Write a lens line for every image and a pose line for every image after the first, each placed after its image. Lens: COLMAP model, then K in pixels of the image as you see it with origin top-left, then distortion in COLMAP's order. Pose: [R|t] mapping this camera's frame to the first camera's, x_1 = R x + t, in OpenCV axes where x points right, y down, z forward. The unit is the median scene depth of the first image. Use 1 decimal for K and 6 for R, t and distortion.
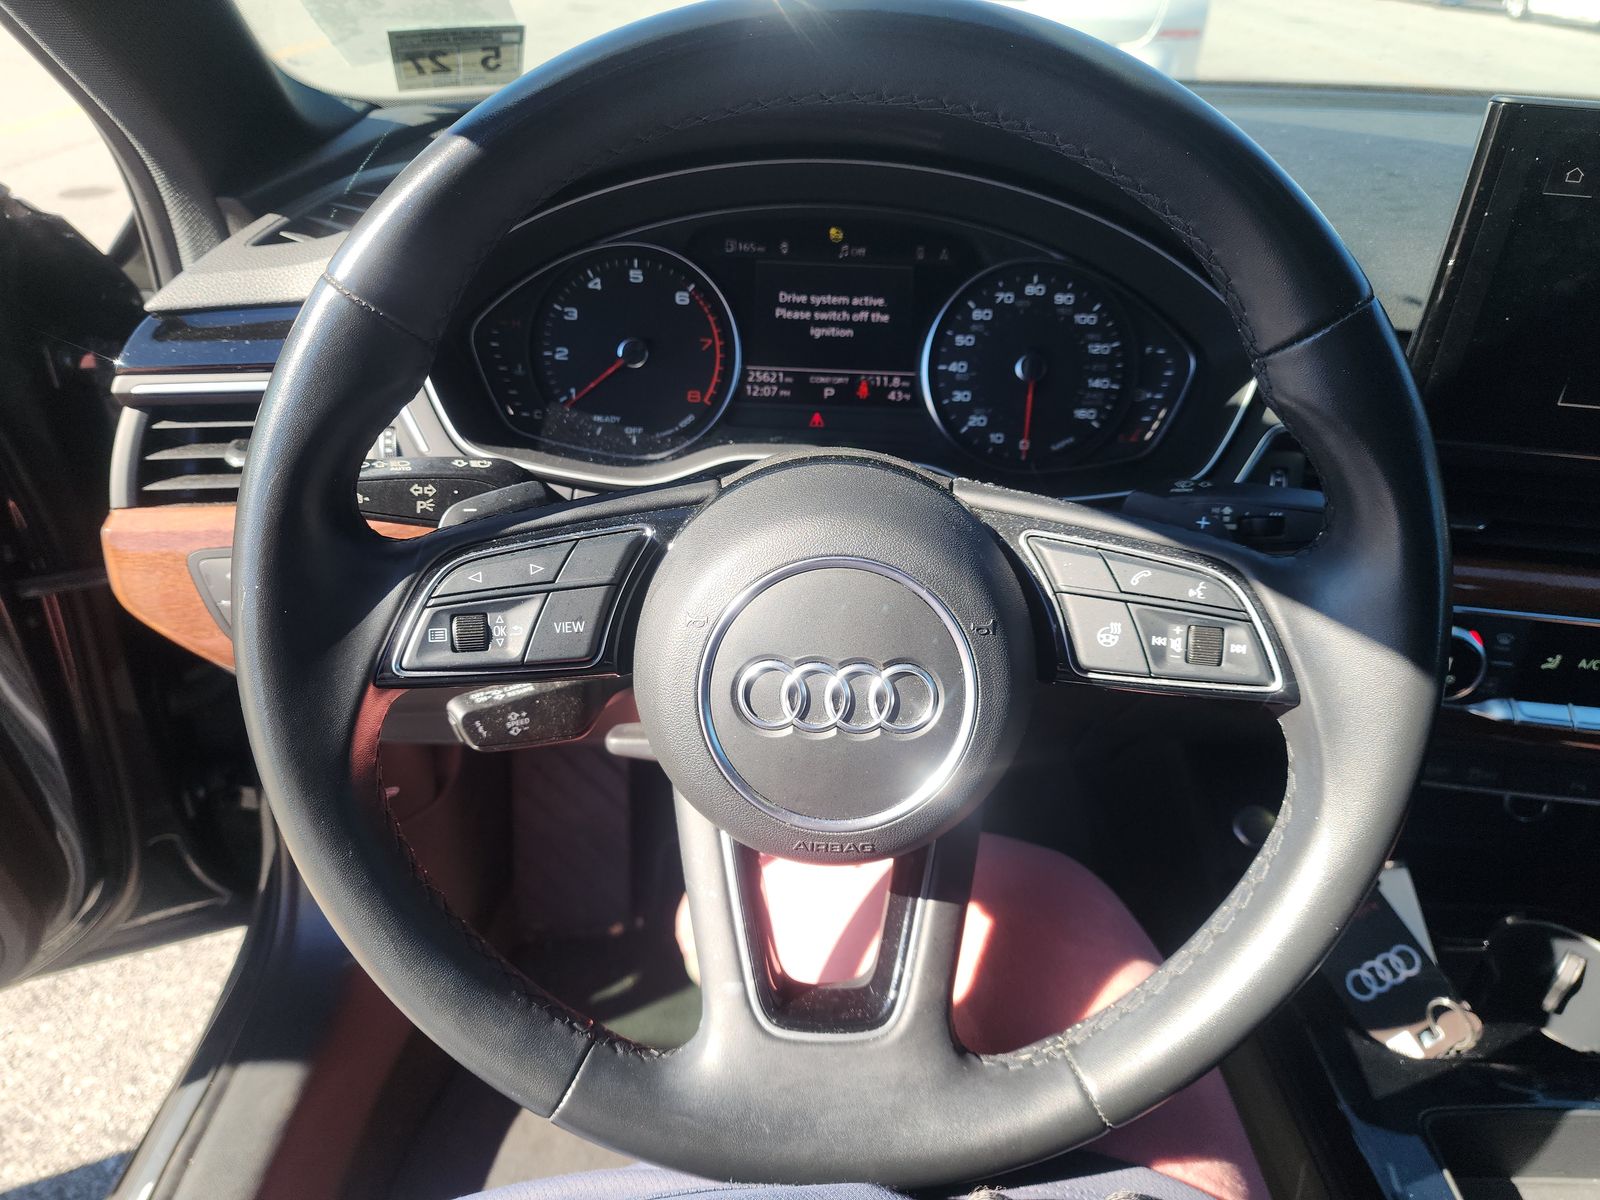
lens RADIAL K [[1037.5, 0, 800.0], [0, 1037.5, 600.0], [0, 0, 1]] dist [0.042449, -0.067564]
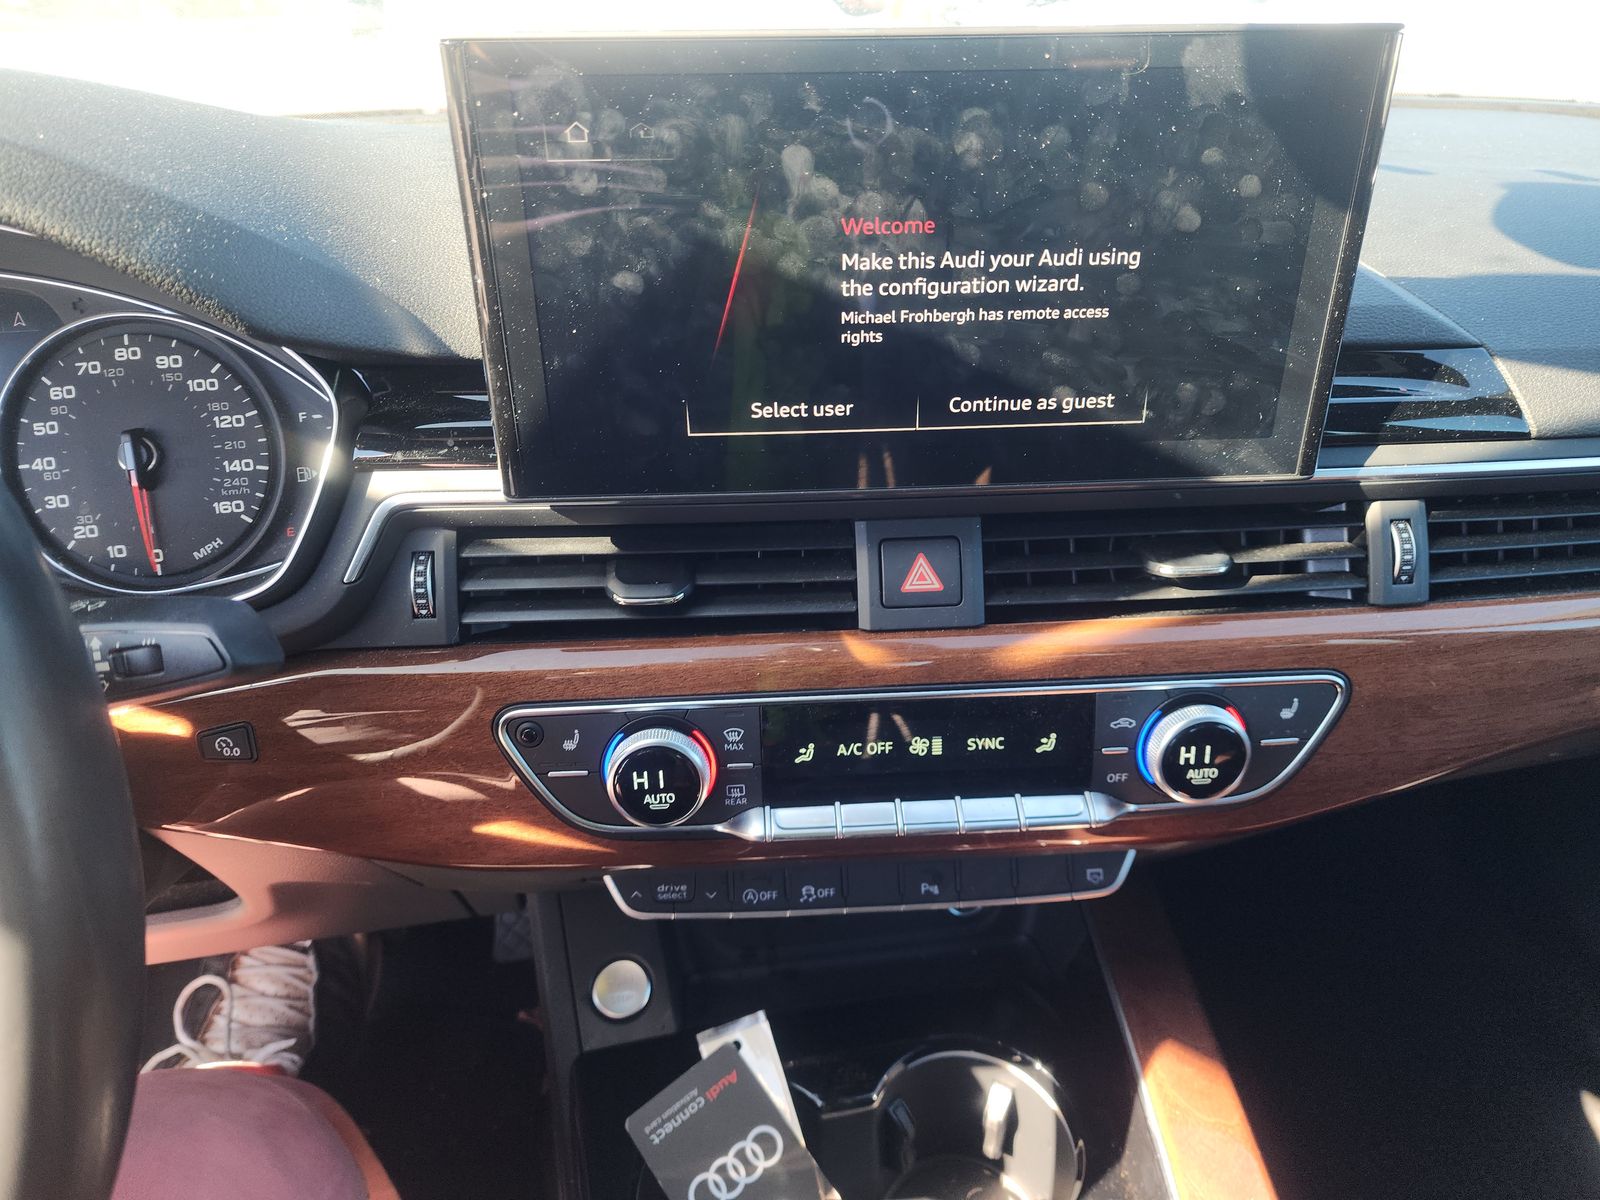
lens RADIAL K [[1037.5, 0, 800.0], [0, 1037.5, 600.0], [0, 0, 1]] dist [0.042449, -0.067564]
pose [[0.979036, -0.129064, 0.157577, 0.546194], [0.140746, 0.987888, -0.065329, -0.003716], [-0.147237, 0.086138, 0.985343, 0.195310]]
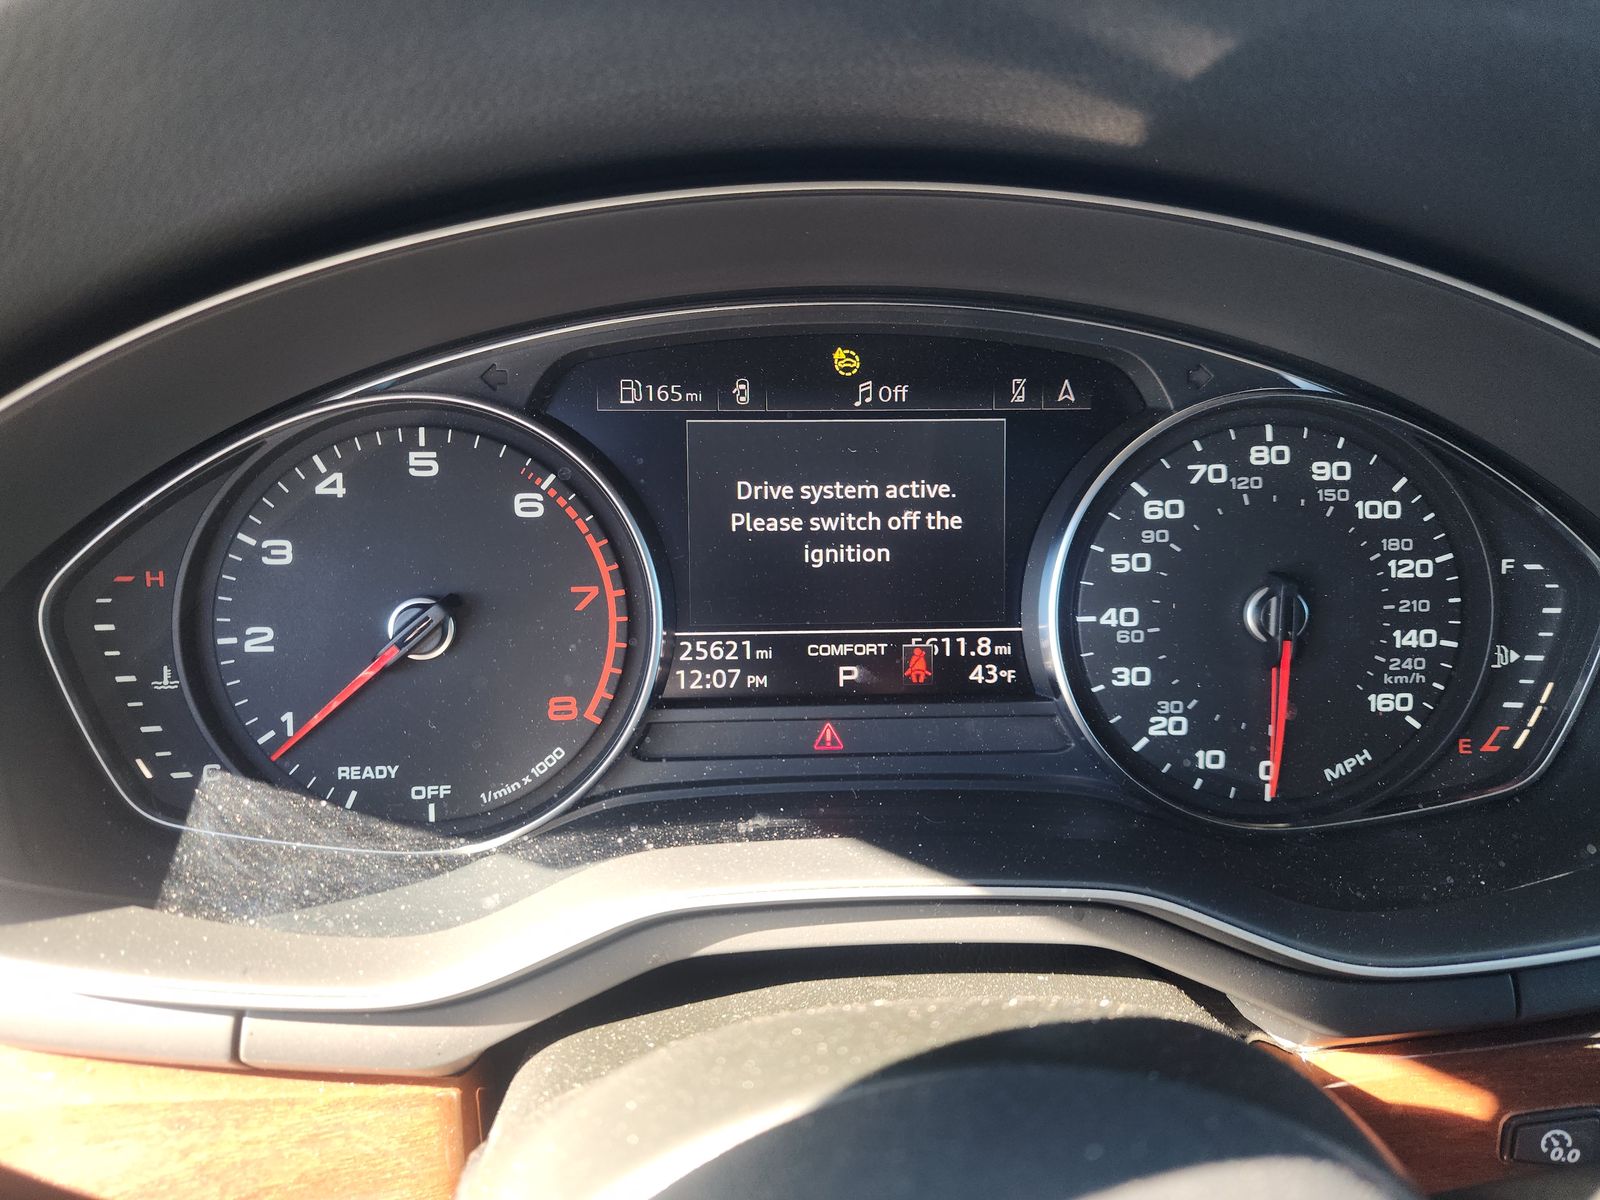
lens RADIAL K [[1037.5, 0, 800.0], [0, 1037.5, 600.0], [0, 0, 1]] dist [0.042449, -0.067564]
pose [[0.996675, -0.053345, 0.061583, -0.022972], [0.060630, 0.990524, -0.123230, -0.180694], [-0.054426, 0.126554, 0.990465, 0.530521]]
